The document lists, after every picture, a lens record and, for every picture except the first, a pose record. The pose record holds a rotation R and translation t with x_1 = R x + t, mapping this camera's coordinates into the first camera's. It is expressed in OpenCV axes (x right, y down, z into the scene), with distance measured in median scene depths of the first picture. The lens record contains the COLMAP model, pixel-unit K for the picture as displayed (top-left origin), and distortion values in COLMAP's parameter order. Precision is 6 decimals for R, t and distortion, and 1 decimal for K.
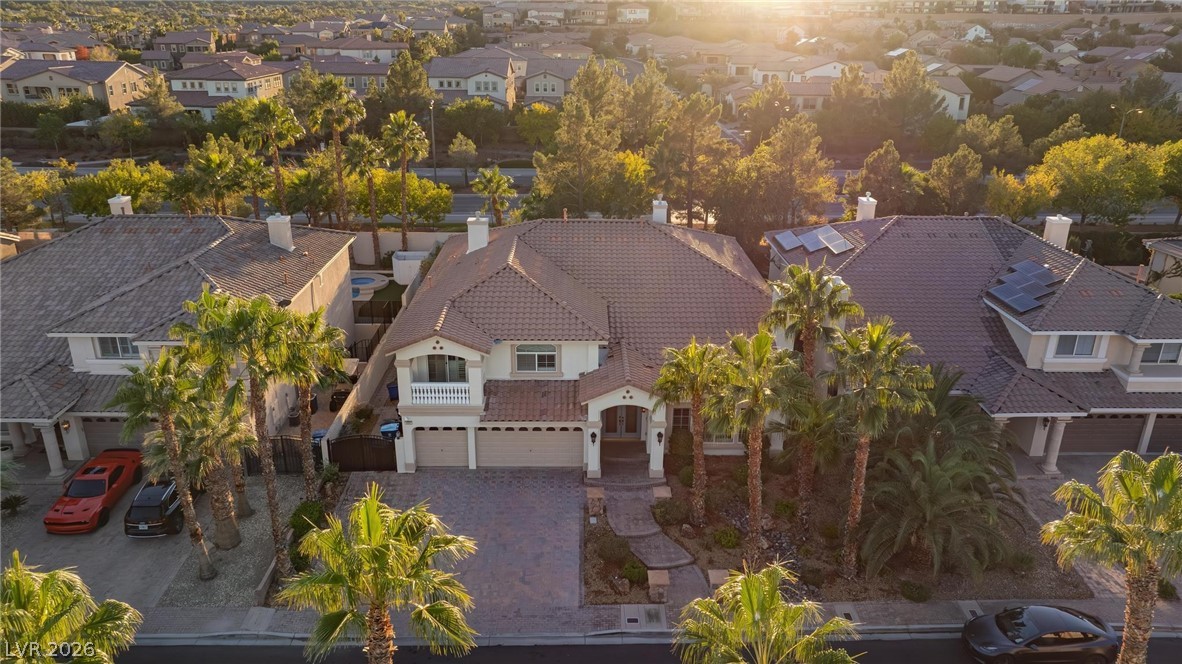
lens RADIAL K [[825.1, 0, 591.0], [0, 825.1, 332.0], [0, 0, 1]] dist [-0.021354, 0.003405]
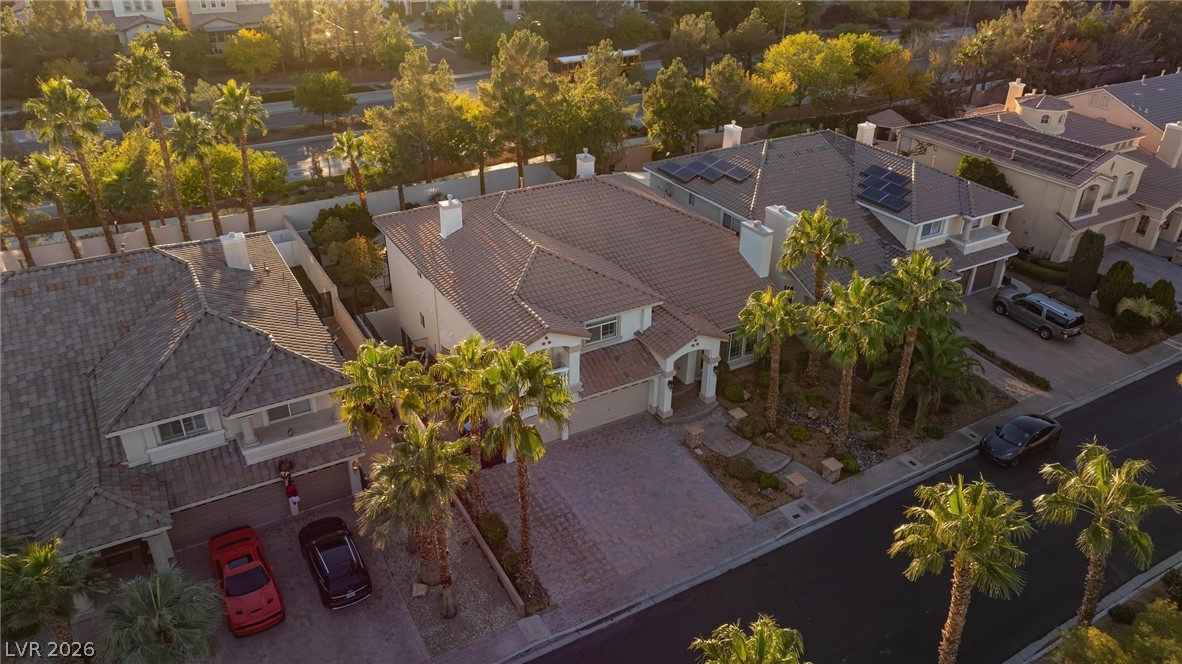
lens RADIAL K [[825.1, 0, 591.0], [0, 825.1, 332.0], [0, 0, 1]] dist [-0.021354, 0.003405]
pose [[0.876470, -0.234133, 0.420692, -0.544682], [0.170188, 0.968044, 0.184190, -0.170541], [-0.450374, -0.089841, 0.888309, 0.020107]]
